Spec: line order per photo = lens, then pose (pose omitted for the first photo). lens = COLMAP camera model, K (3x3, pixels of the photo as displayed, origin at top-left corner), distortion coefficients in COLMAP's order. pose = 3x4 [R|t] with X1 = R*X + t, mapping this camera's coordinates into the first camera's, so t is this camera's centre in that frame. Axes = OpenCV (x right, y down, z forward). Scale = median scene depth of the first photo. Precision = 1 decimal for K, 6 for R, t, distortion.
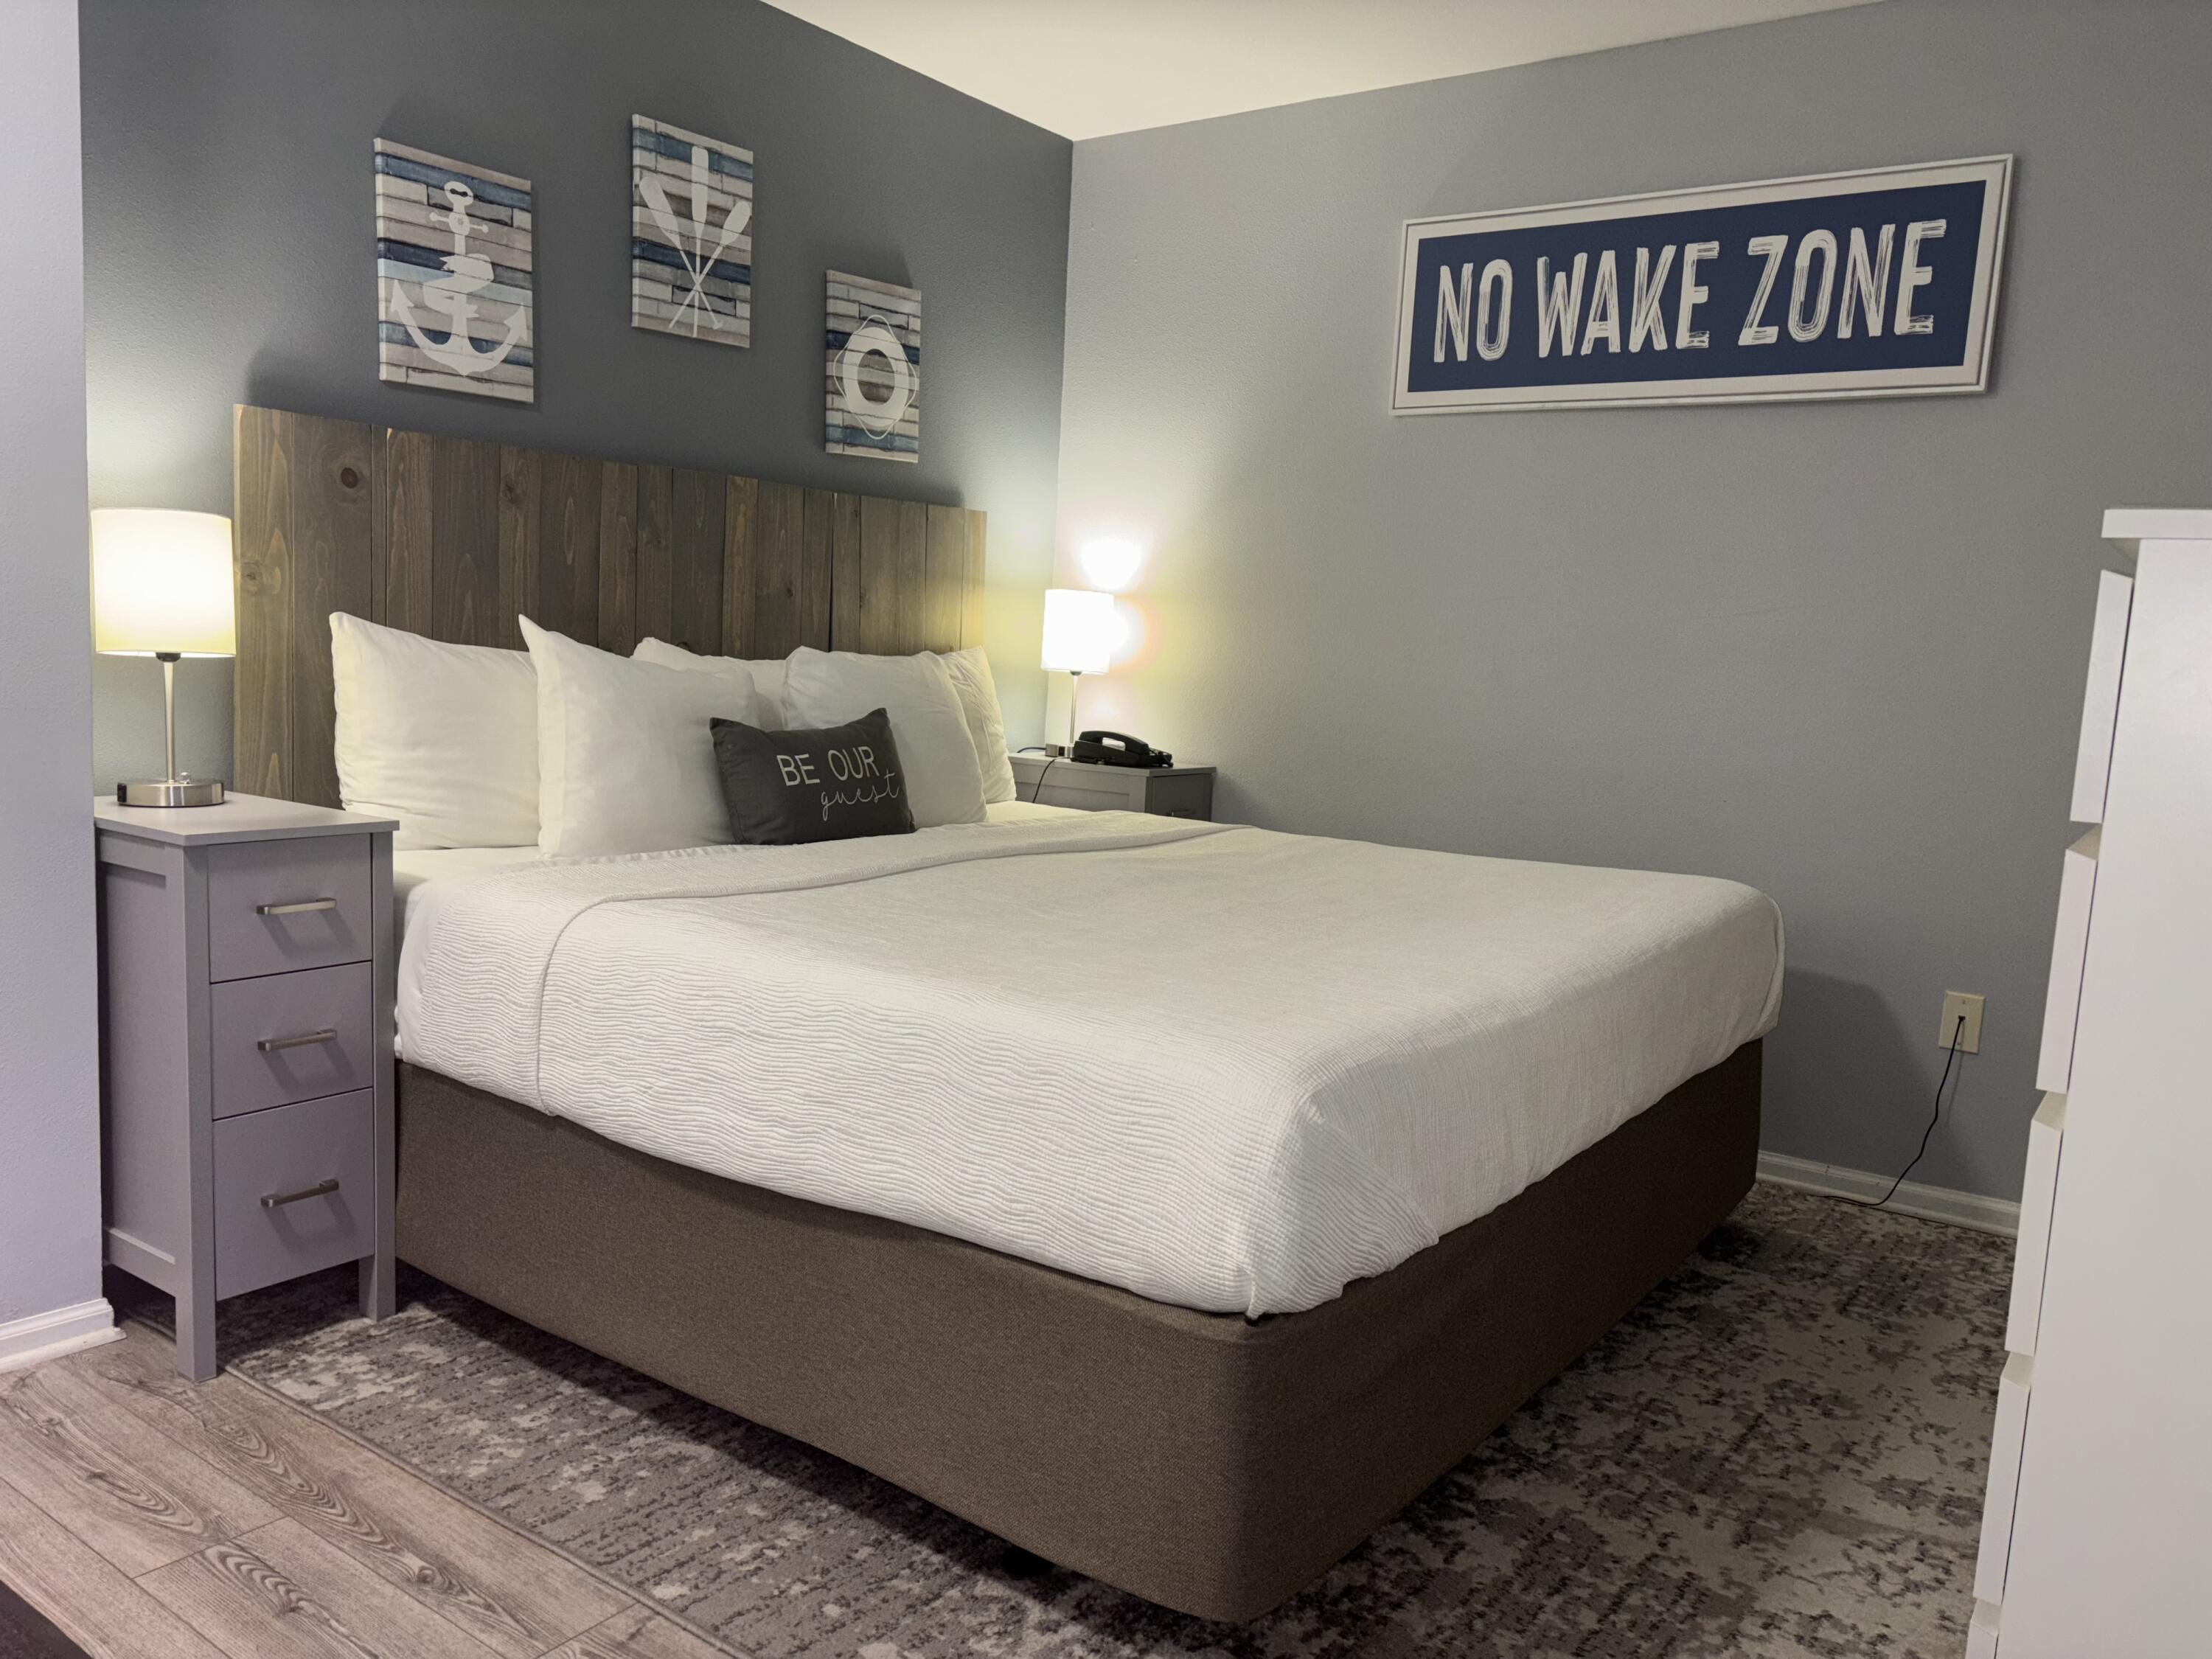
lens RADIAL K [[1689.4, 0, 1106.0], [0, 1689.4, 829.5], [0, 0, 1]] dist [0.044902, -0.004662]
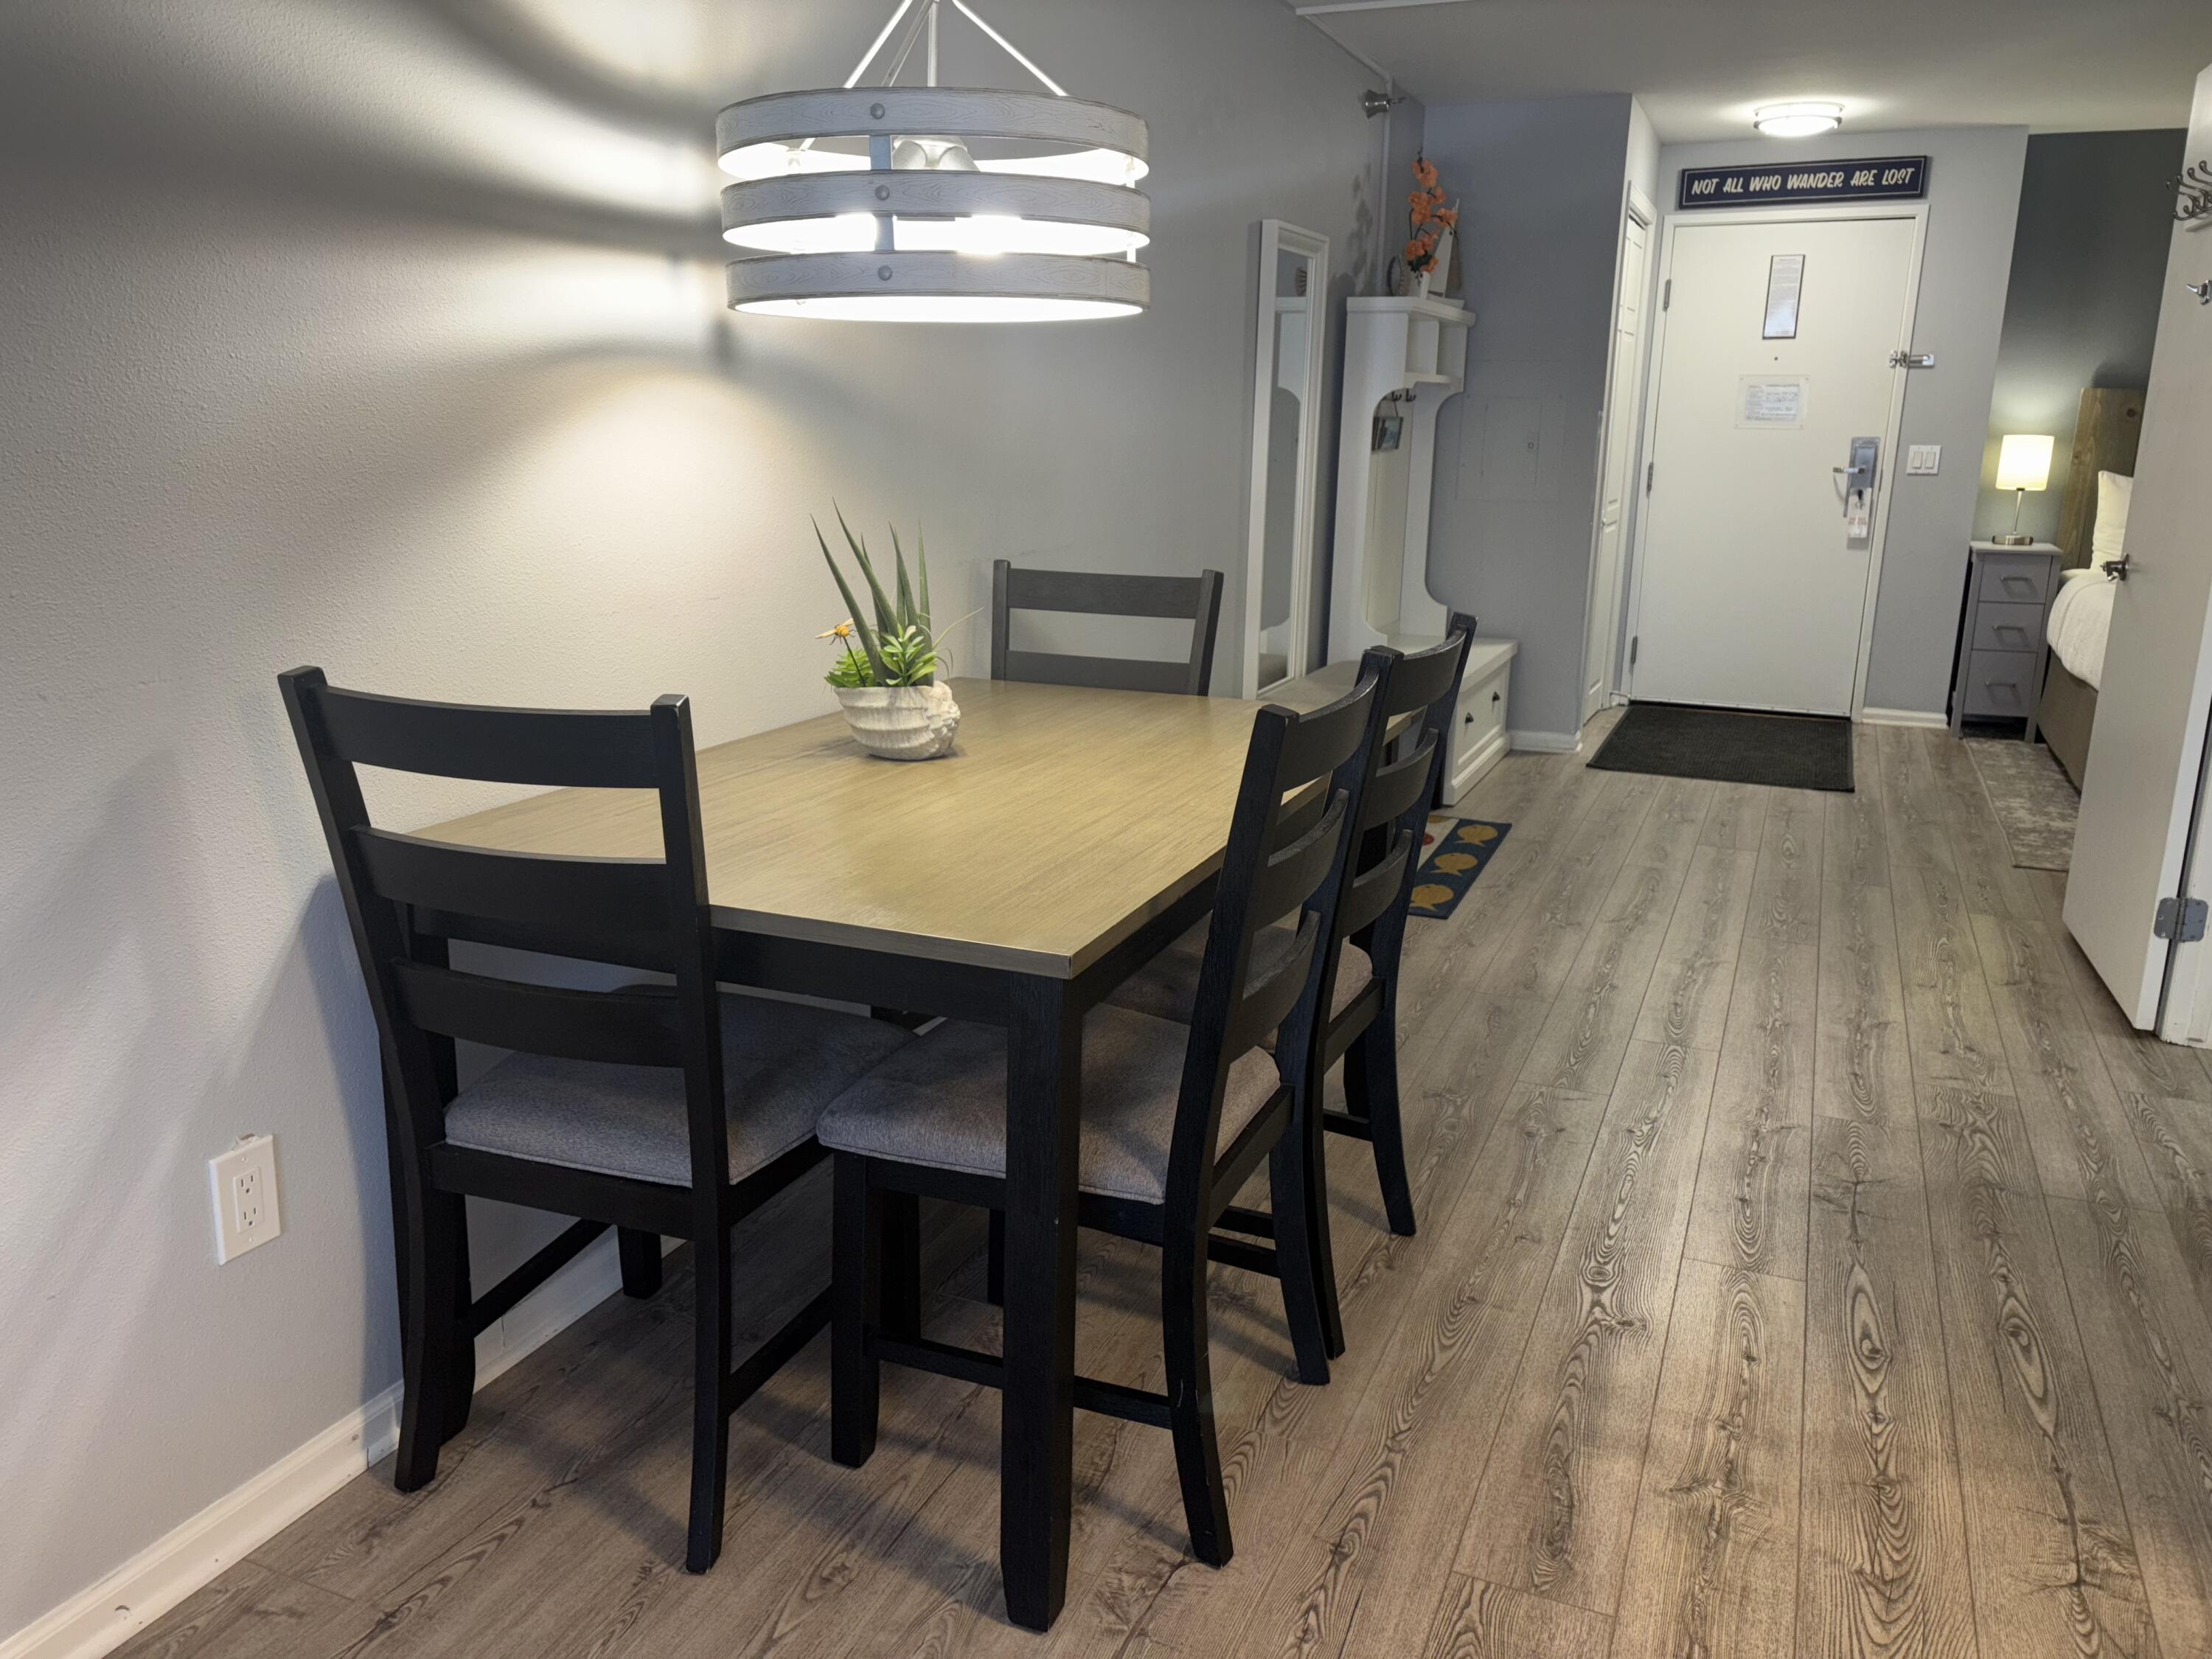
lens RADIAL K [[1689.4, 0, 1106.0], [0, 1689.4, 829.5], [0, 0, 1]] dist [0.044902, -0.004662]
pose [[0.230667, 0.176447, -0.956901, 1.922206], [-0.116074, 0.981388, 0.152982, 0.191065], [0.966085, 0.075784, 0.246855, -1.087051]]
